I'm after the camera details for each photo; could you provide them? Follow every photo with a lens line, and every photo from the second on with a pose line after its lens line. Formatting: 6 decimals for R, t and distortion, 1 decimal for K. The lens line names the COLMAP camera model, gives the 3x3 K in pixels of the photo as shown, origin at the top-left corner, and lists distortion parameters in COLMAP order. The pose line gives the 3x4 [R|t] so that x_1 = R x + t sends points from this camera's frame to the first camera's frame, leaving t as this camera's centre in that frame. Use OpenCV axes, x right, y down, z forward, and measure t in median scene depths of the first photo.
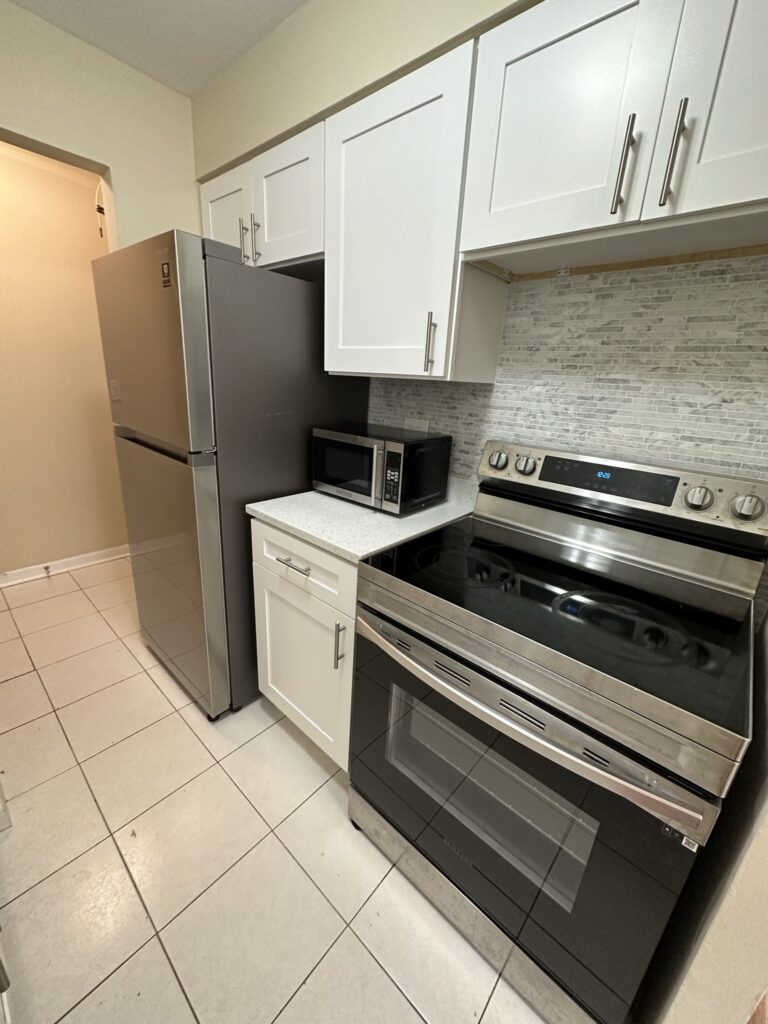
lens RADIAL K [[406.8, 0, 384.0], [0, 406.8, 512.0], [0, 0, 1]] dist [-0.000733, 0.000242]
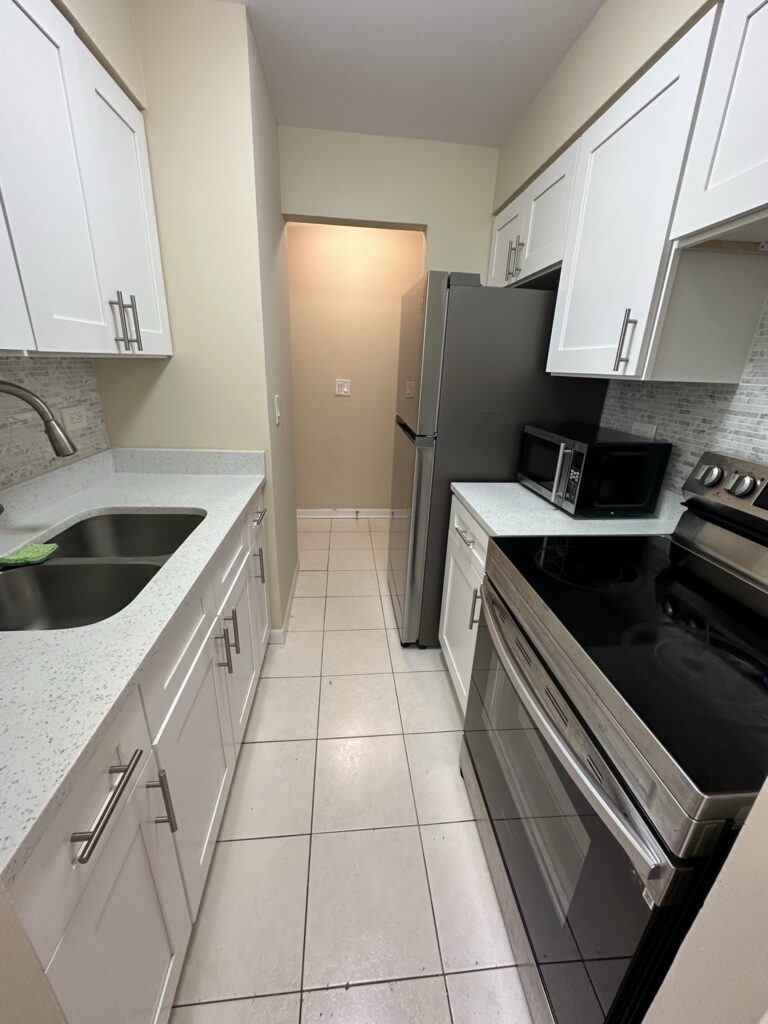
lens RADIAL K [[406.8, 0, 384.0], [0, 406.8, 512.0], [0, 0, 1]] dist [-0.000733, 0.000242]
pose [[0.731949, 0.204790, -0.649855, 0.325776], [-0.207760, 0.975423, 0.073382, 0.021210], [0.648911, 0.081302, 0.756508, -0.051588]]
